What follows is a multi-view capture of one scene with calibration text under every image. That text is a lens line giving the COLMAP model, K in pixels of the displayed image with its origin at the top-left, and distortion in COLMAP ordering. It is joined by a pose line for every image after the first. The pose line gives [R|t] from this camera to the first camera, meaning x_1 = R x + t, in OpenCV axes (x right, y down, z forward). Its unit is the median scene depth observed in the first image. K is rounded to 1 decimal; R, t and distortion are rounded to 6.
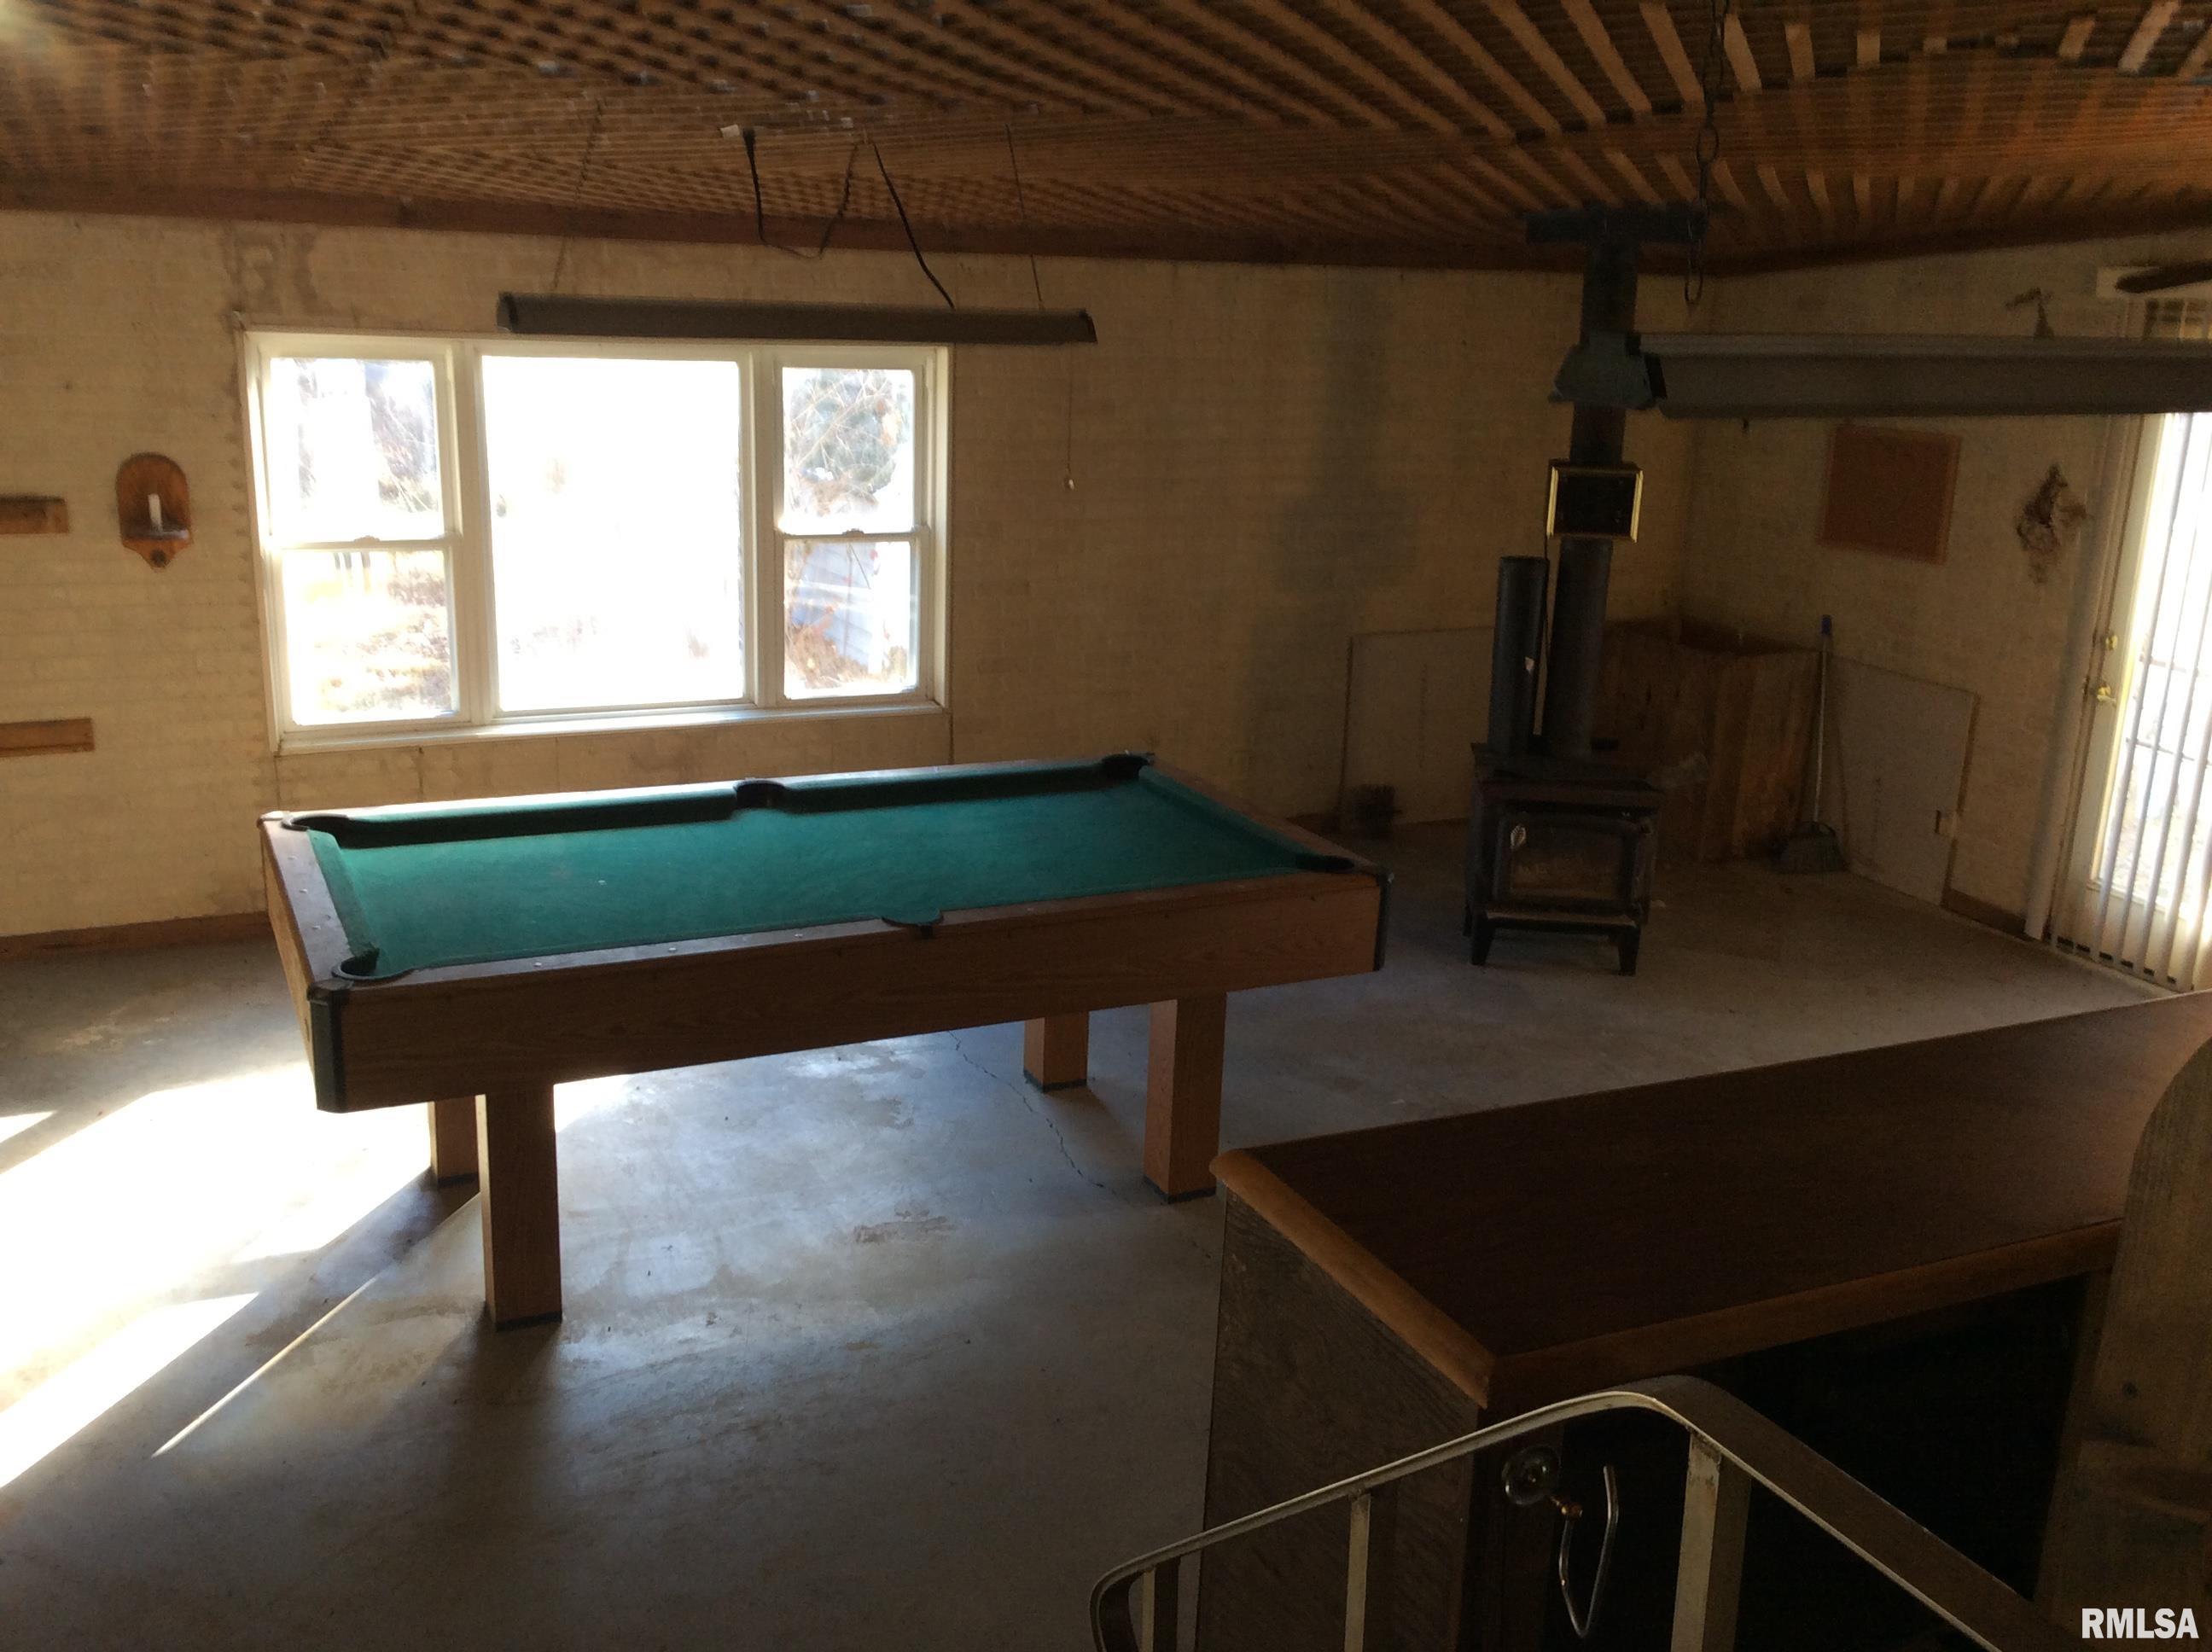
lens RADIAL K [[2037.3, 0, 1147.9], [0, 2037.3, 838.2], [0, 0, 1]] dist [0.092939, -0.150165]
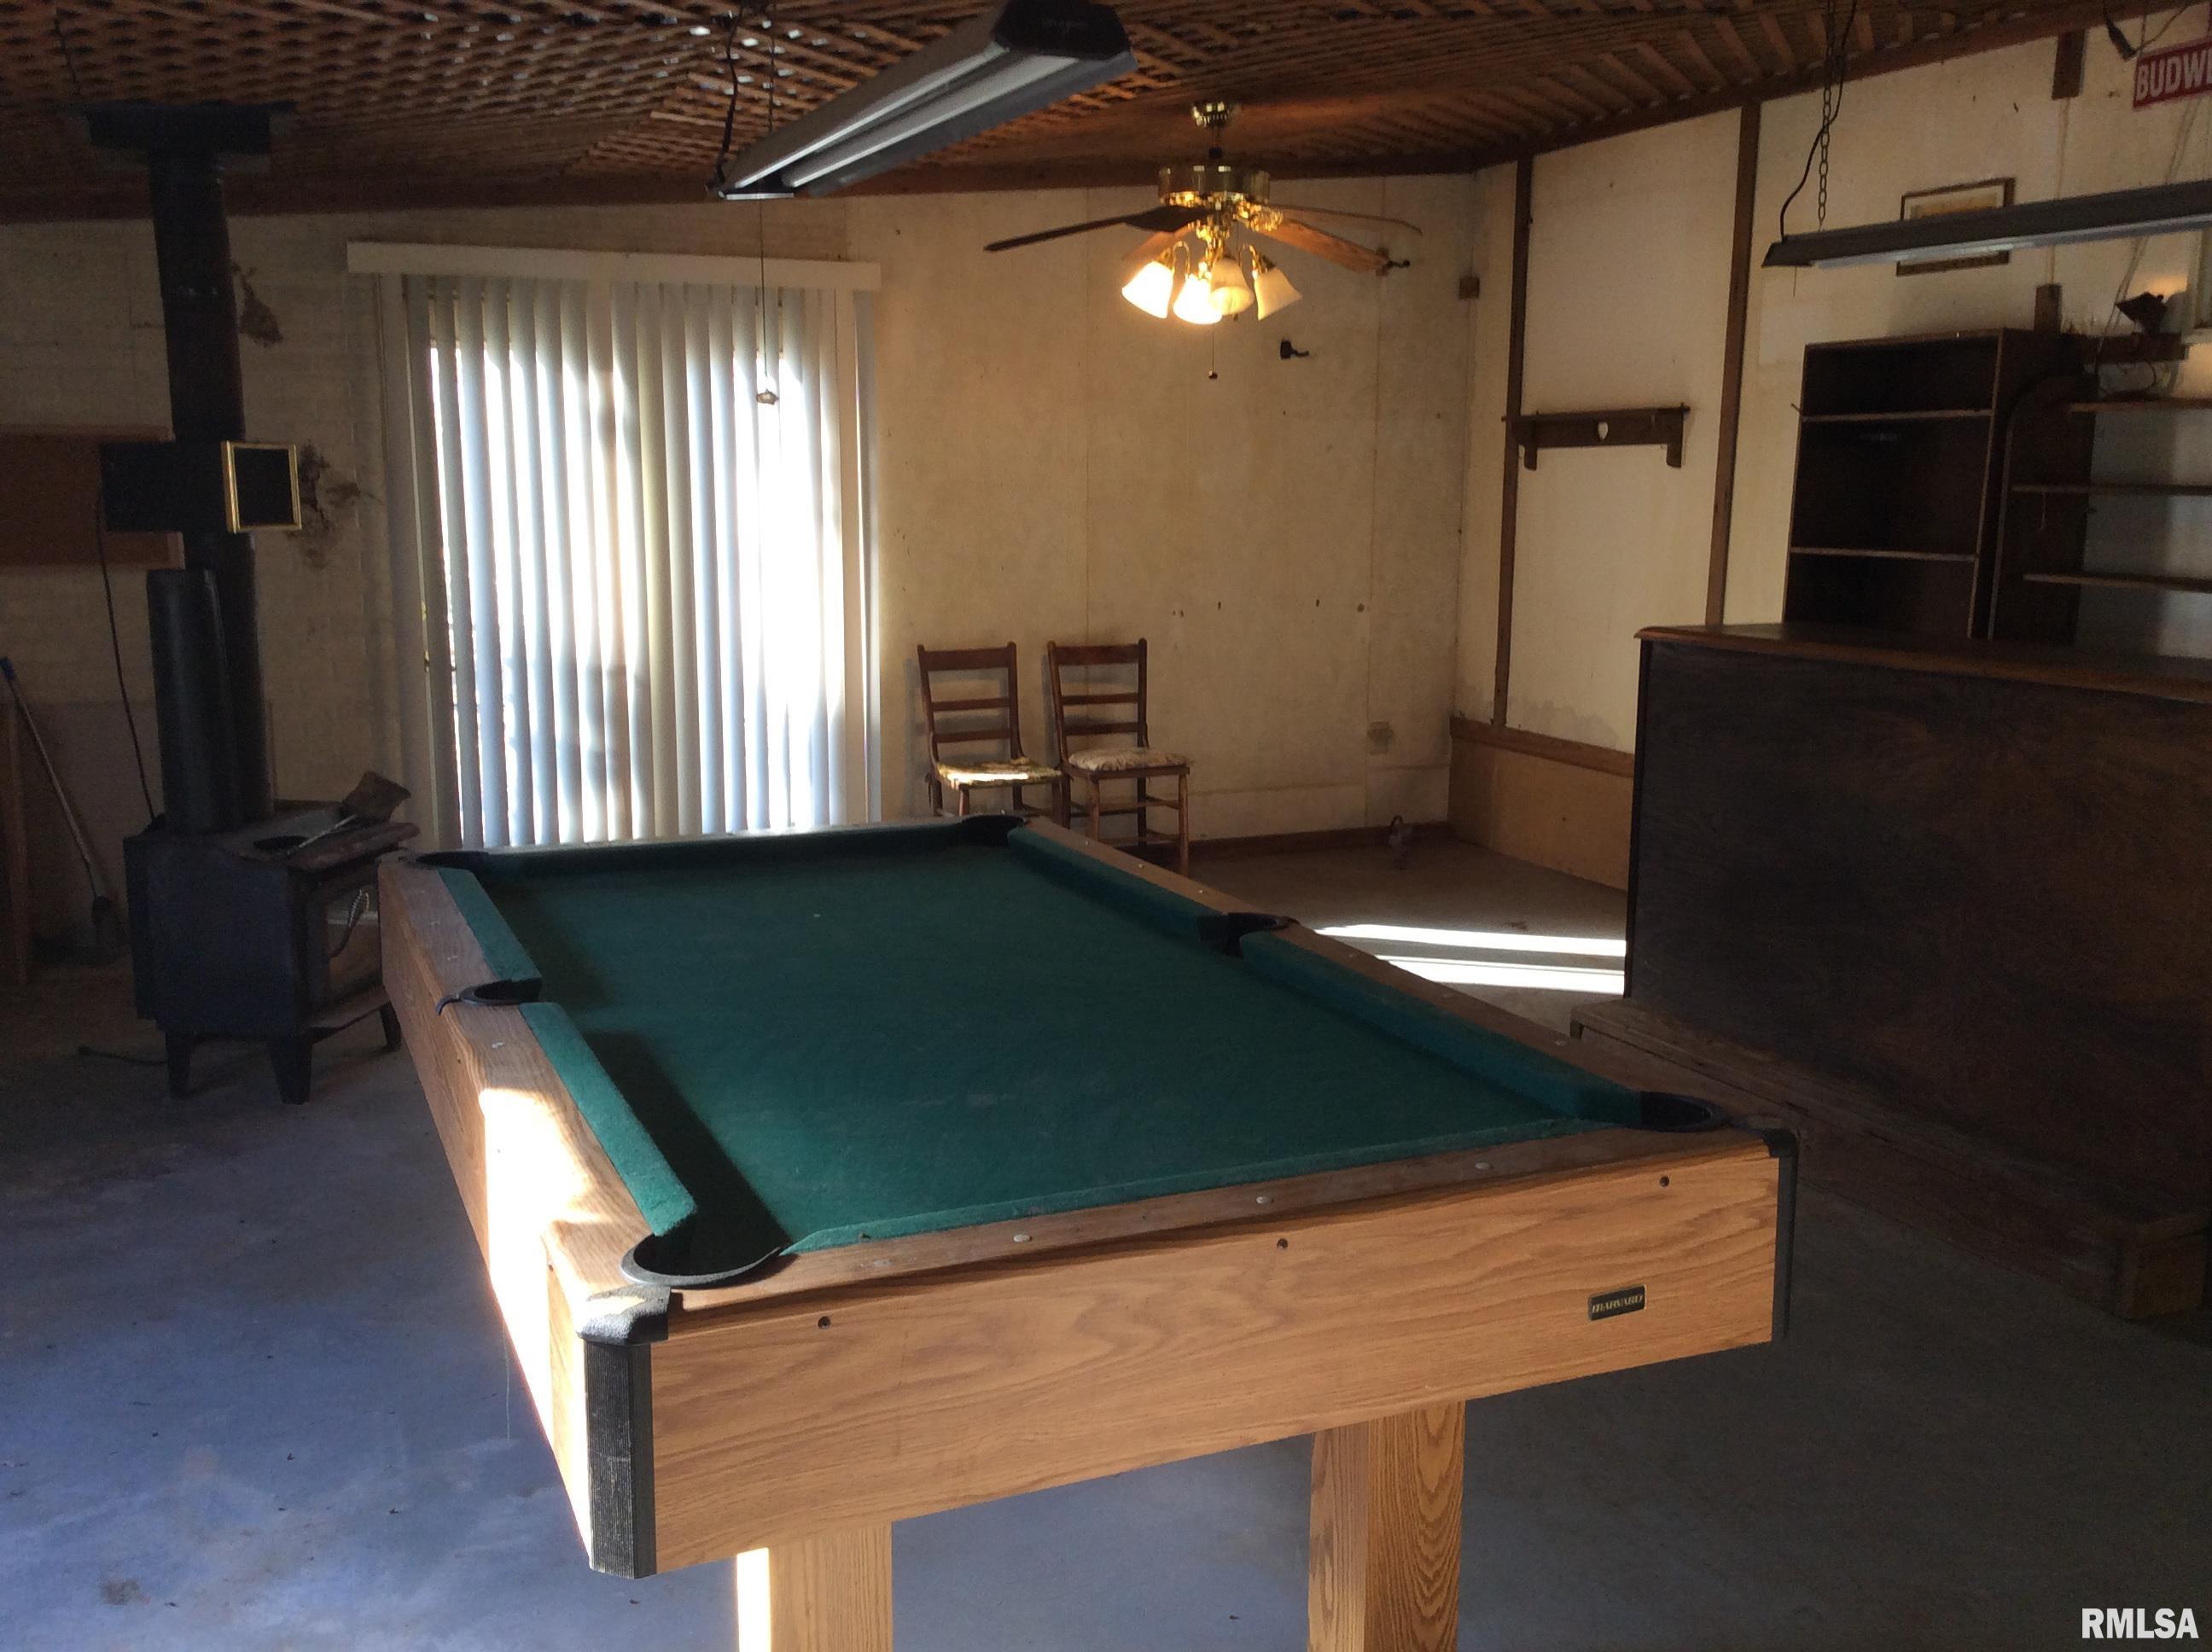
lens RADIAL K [[2037.3, 0, 1147.9], [0, 2037.3, 838.2], [0, 0, 1]] dist [0.092939, -0.150165]
pose [[0.006639, -0.211829, 0.977284, -0.544041], [0.269830, 0.941433, 0.202225, -0.095862], [-0.962885, 0.262358, 0.063408, 0.601385]]
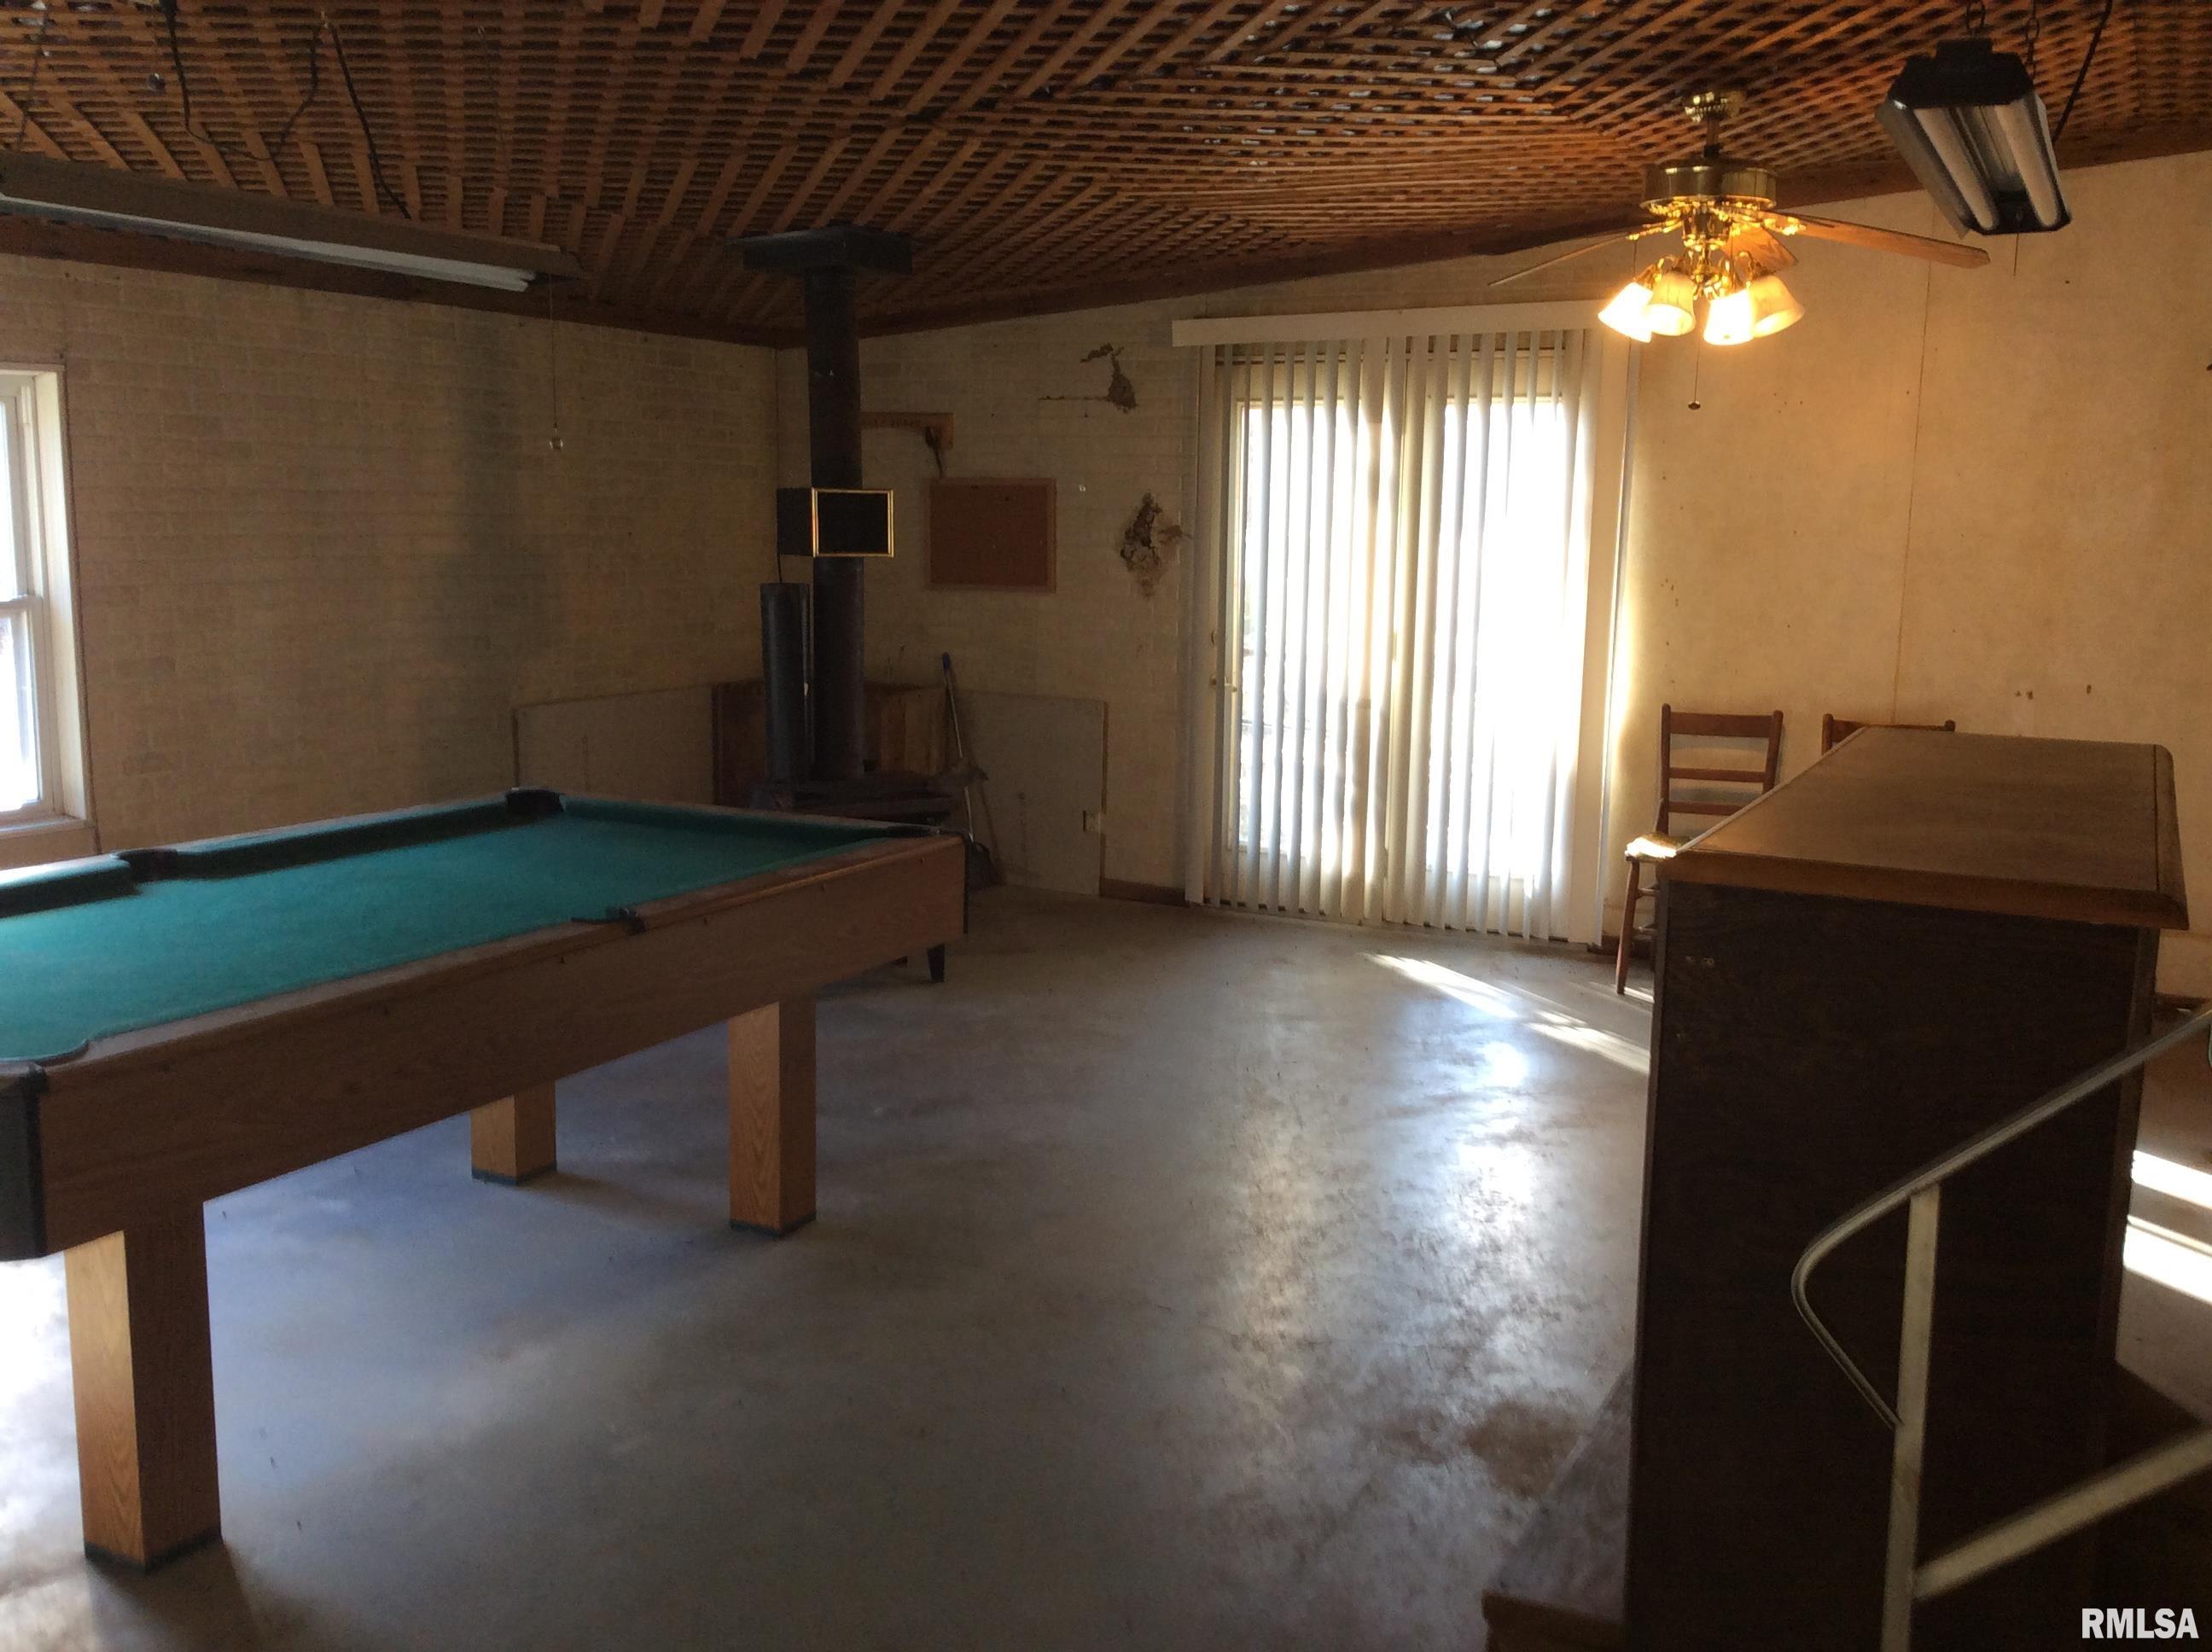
lens RADIAL K [[2037.3, 0, 1147.9], [0, 2037.3, 838.2], [0, 0, 1]] dist [0.092939, -0.150165]
pose [[0.774701, -0.122076, 0.620433, -0.293843], [0.183087, 0.982463, -0.035302, 0.049401], [-0.605242, 0.140941, 0.783465, 0.127406]]
